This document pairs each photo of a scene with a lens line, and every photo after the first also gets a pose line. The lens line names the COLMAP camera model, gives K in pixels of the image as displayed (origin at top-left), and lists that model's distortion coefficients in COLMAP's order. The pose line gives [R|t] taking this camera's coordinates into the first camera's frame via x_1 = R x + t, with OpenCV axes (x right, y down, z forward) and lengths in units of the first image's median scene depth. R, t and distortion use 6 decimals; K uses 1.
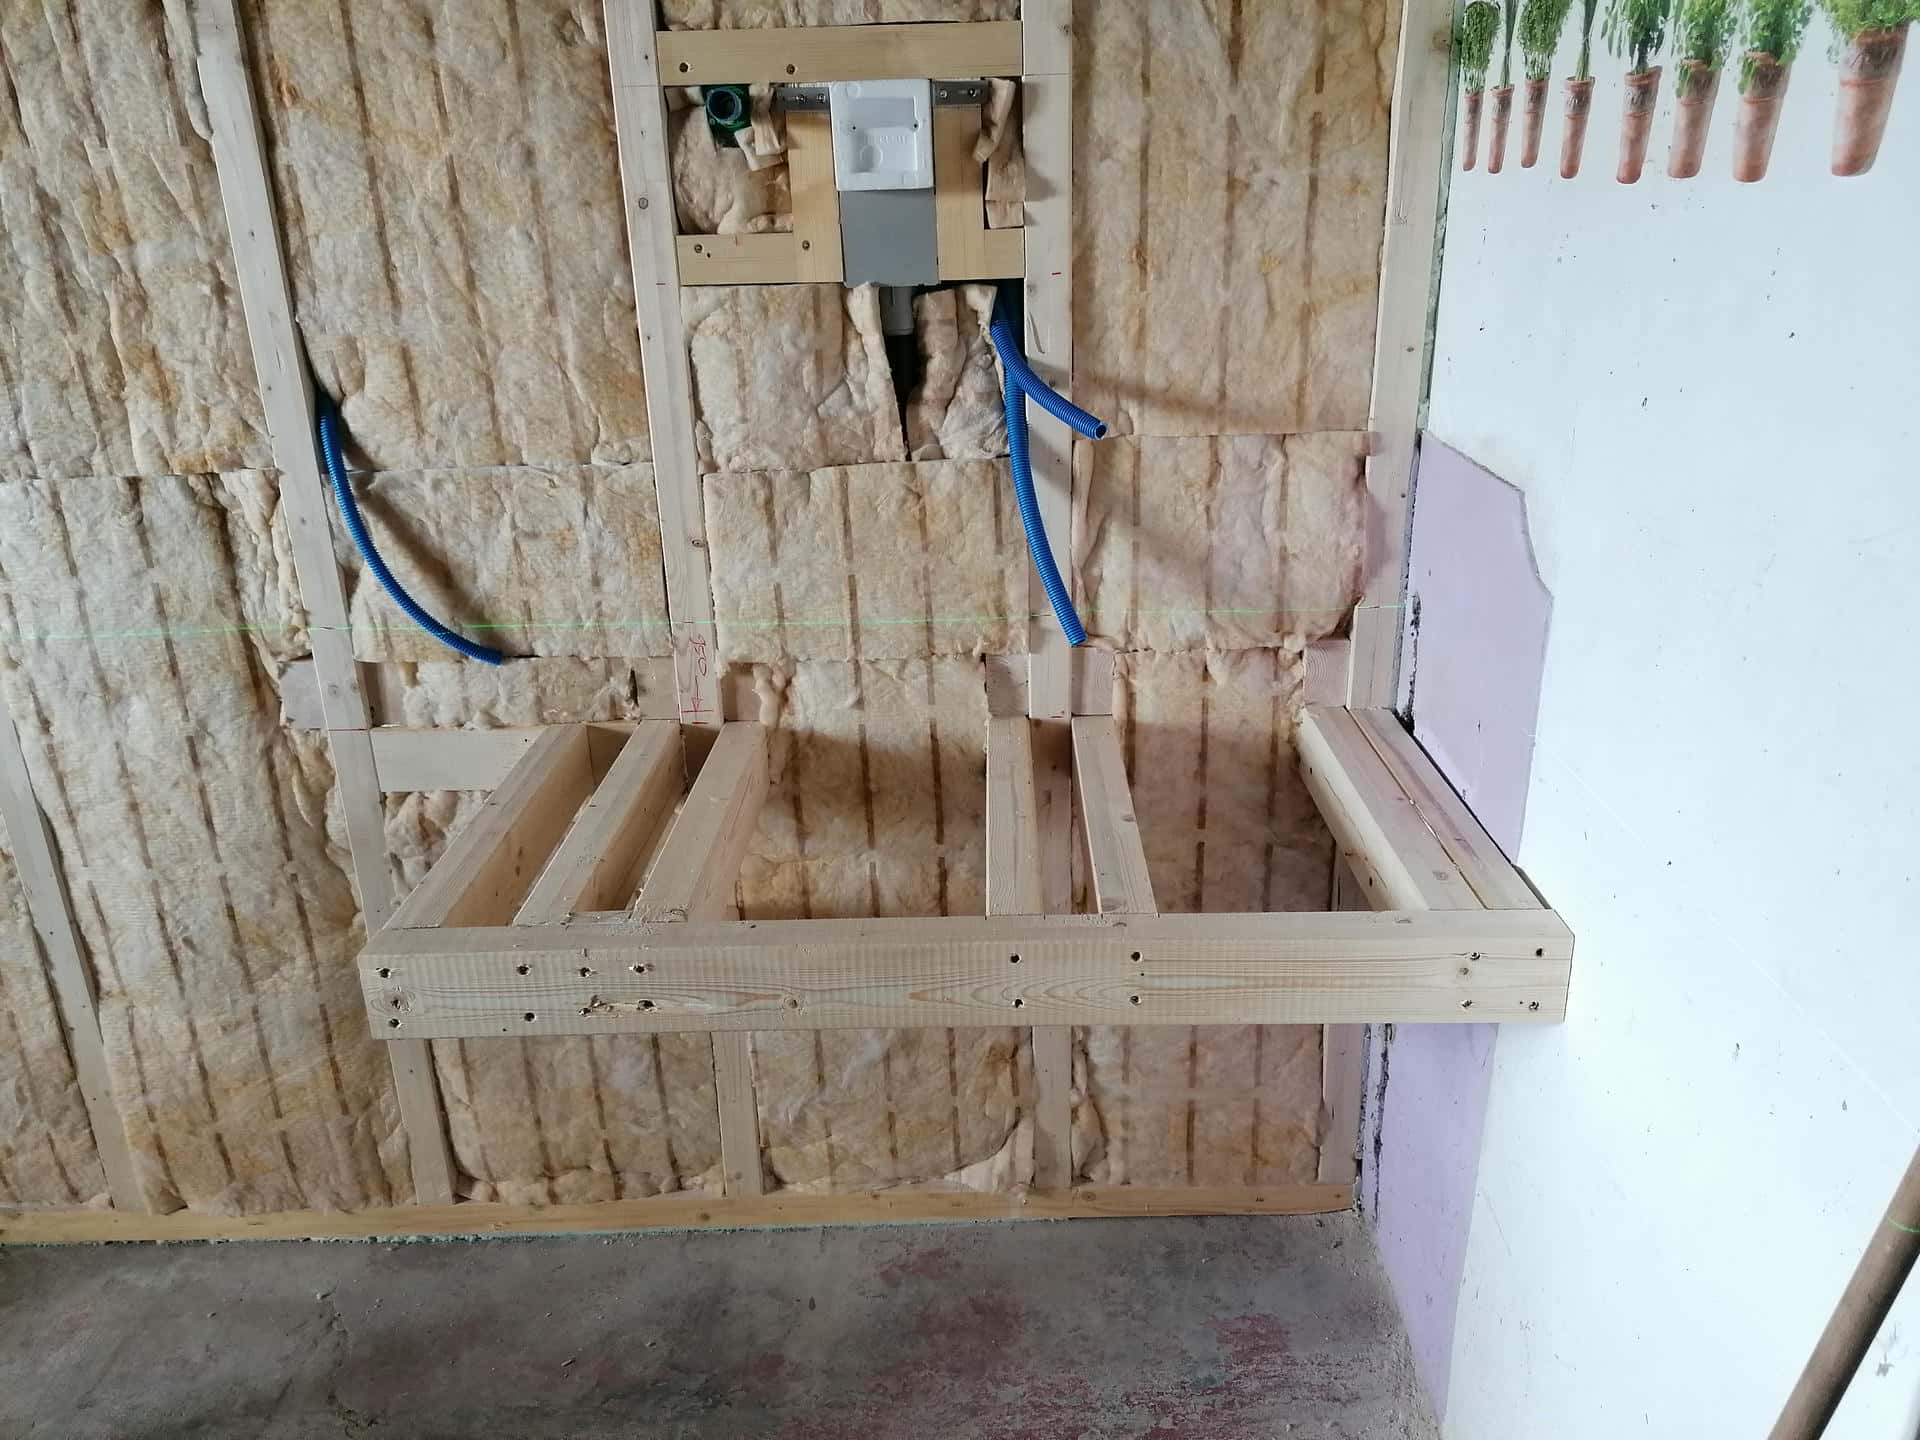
lens RADIAL K [[1443.3, 0, 963.1], [0, 1443.3, 725.7], [0, 0, 1]] dist [0.097002, -0.129095]
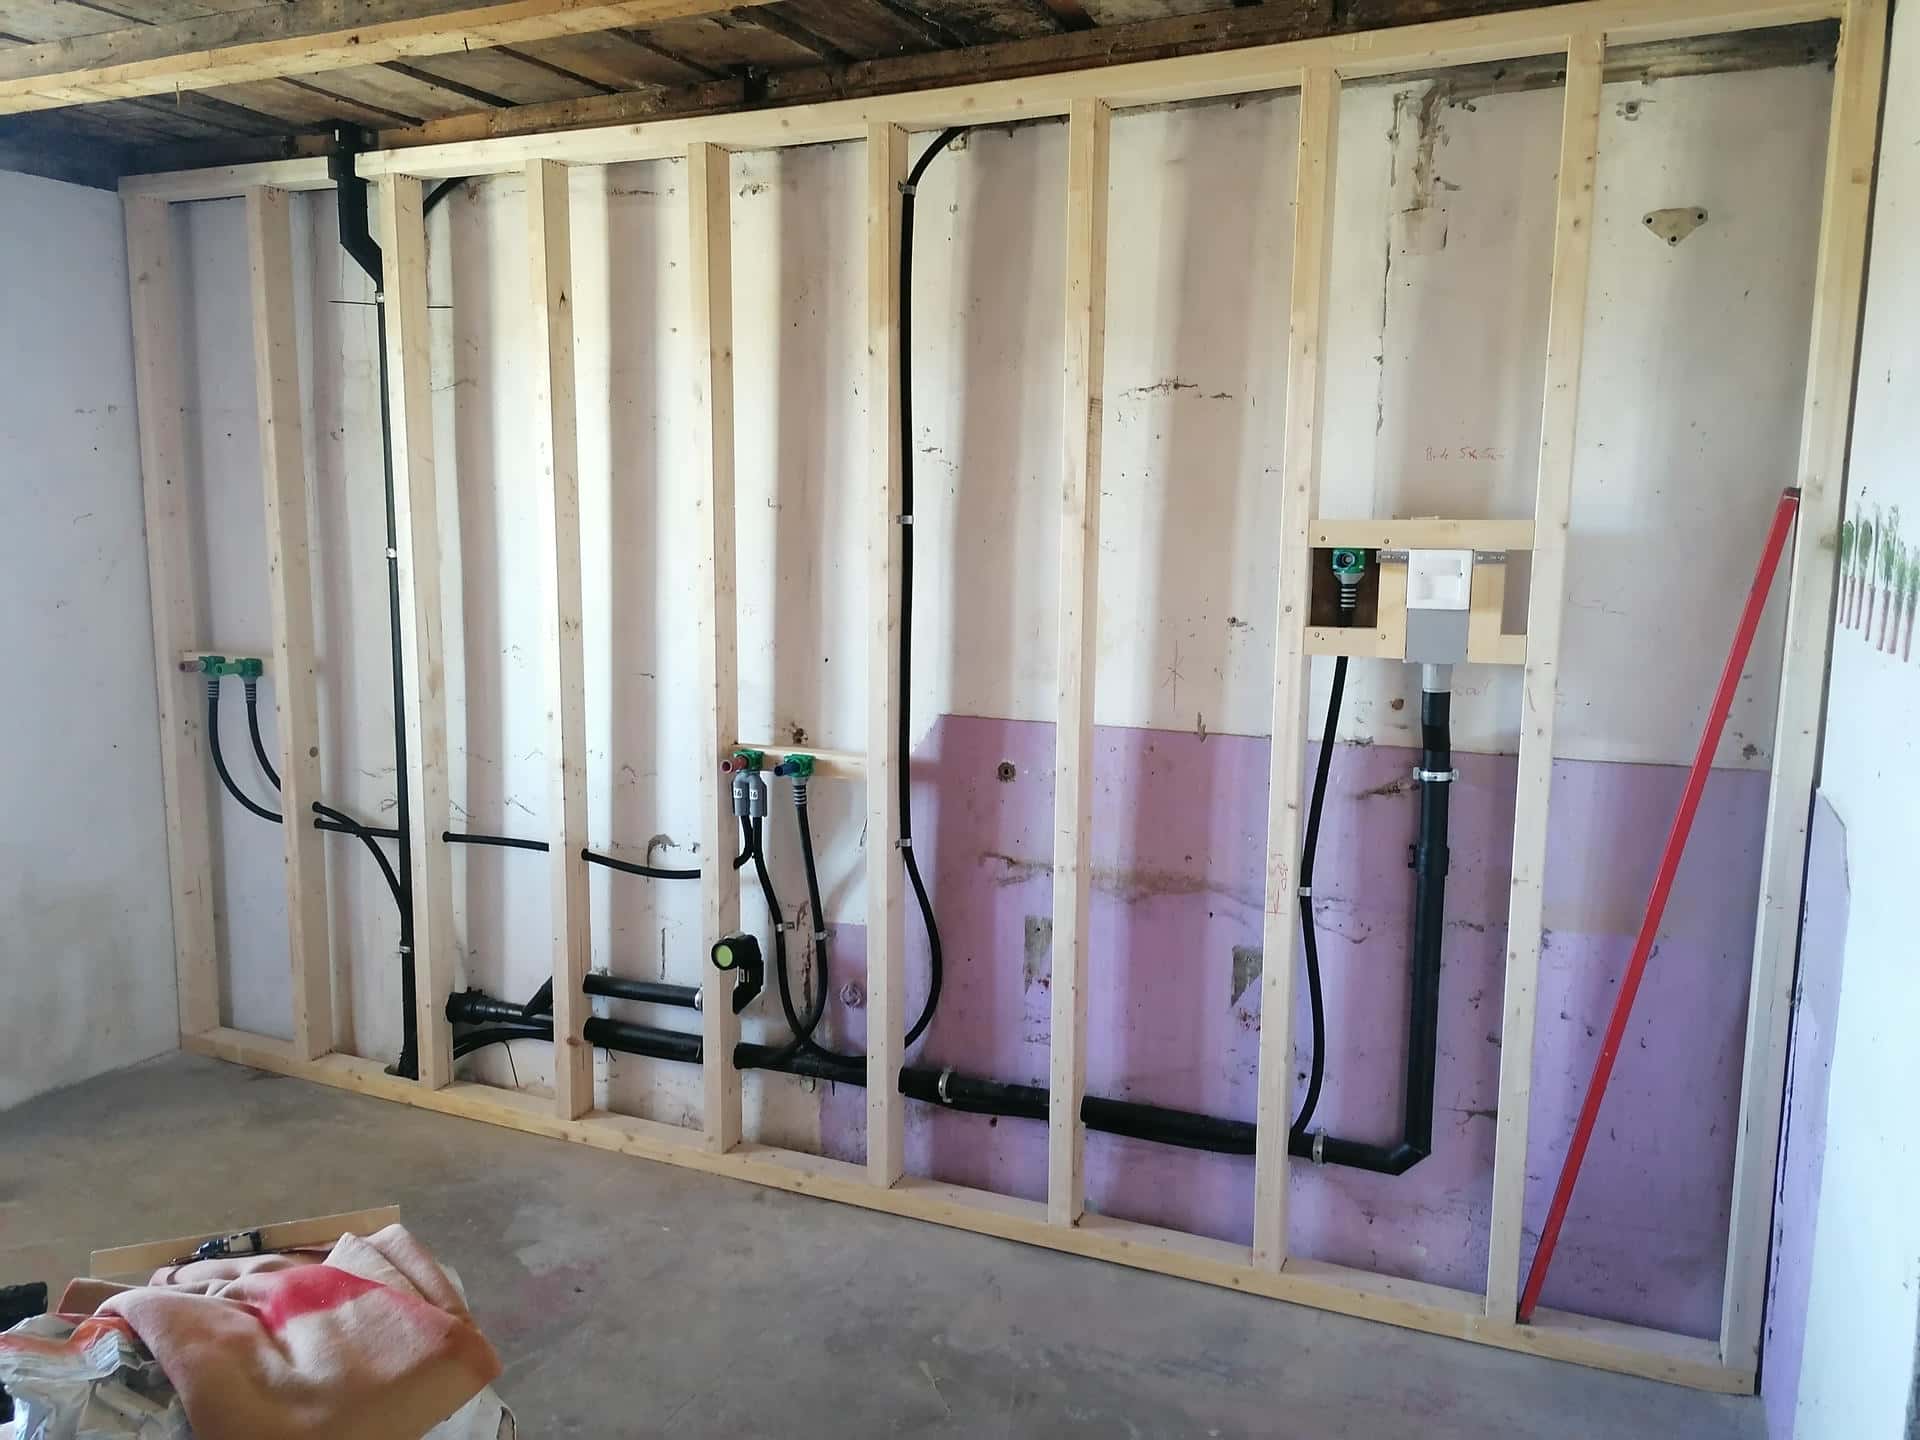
lens RADIAL K [[1443.3, 0, 963.1], [0, 1443.3, 725.7], [0, 0, 1]] dist [0.097002, -0.129095]
pose [[0.921492, 0.091421, -0.377486, 0.093958], [-0.168481, 0.969789, -0.176417, 0.155929], [0.349954, 0.226166, 0.909055, -0.720493]]
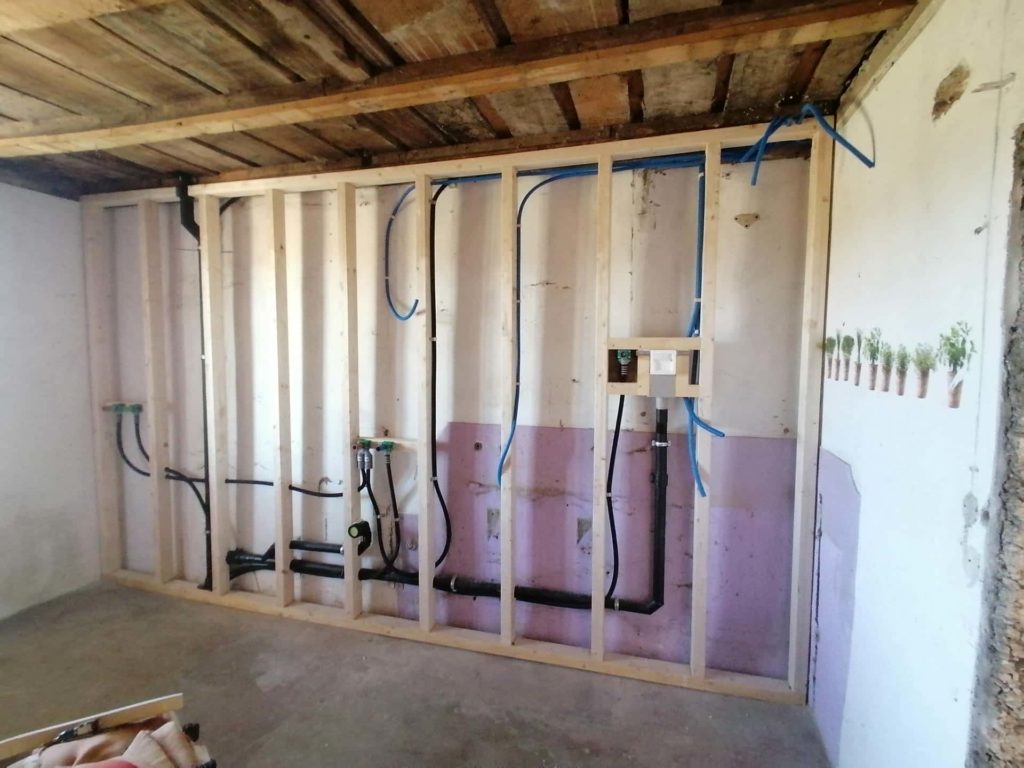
lens RADIAL K [[514.7, 0, 509.0], [0, 514.7, 381.6], [0, 0, 1]] dist [0.013533, -0.000772]
pose [[0.965763, 0.049276, -0.254705, -0.109966], [-0.118389, 0.957315, -0.263689, 0.073936], [0.230839, 0.284815, 0.930373, -0.423292]]
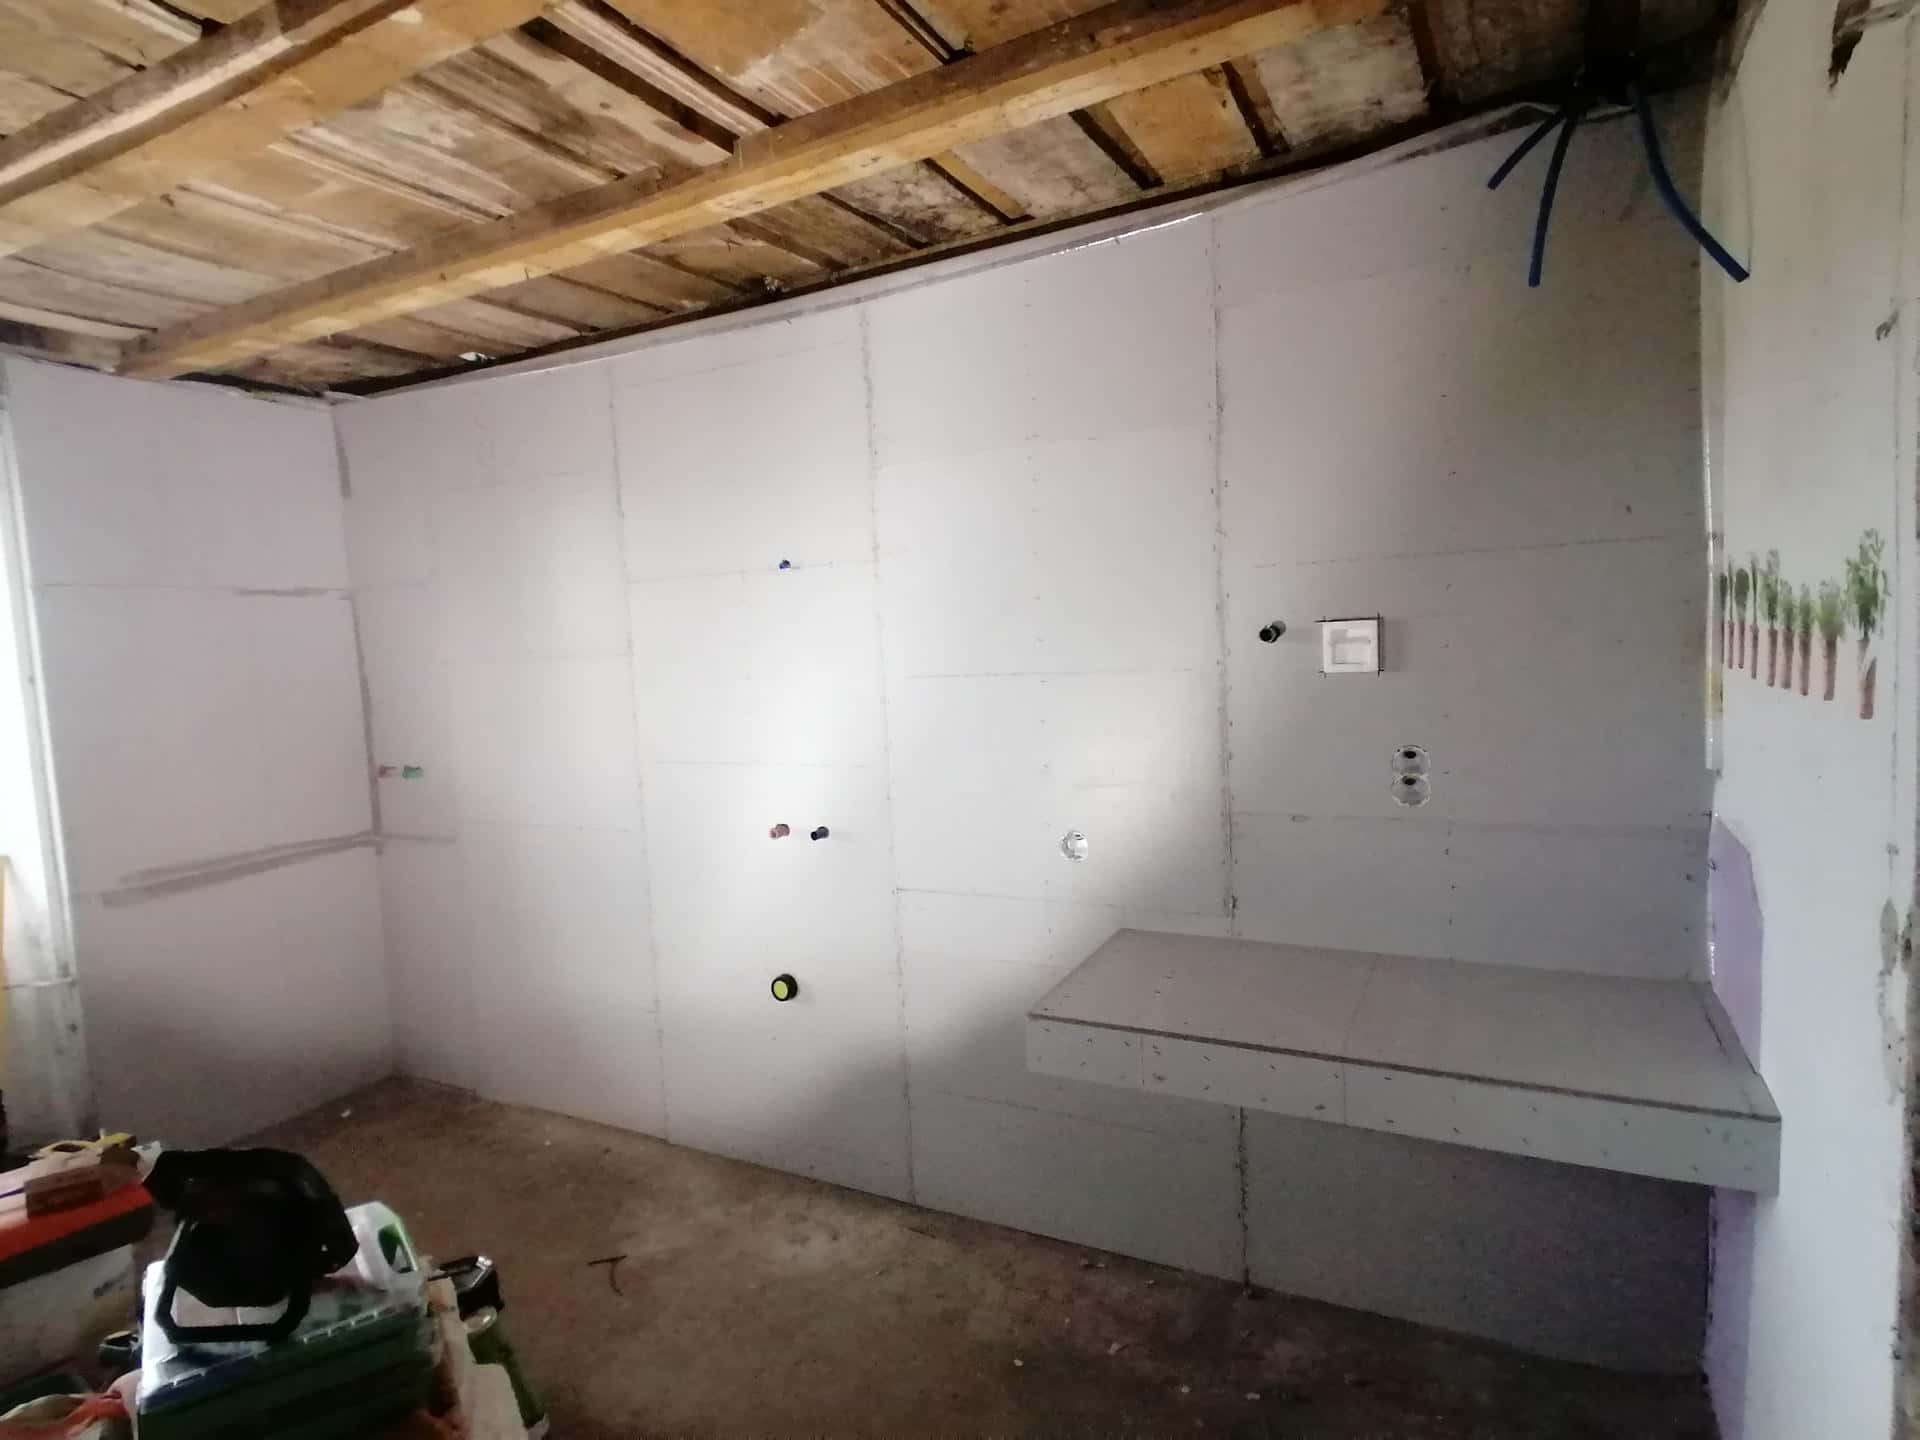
lens RADIAL K [[1052.6, 0, 948.3], [0, 1052.6, 718.7], [0, 0, 1]] dist [0.020636, 0.000642]
pose [[0.893968, 0.018624, -0.447744, 0.105021], [-0.132720, 0.965315, -0.224838, 0.076956], [0.428027, 0.260422, 0.865432, -0.441729]]
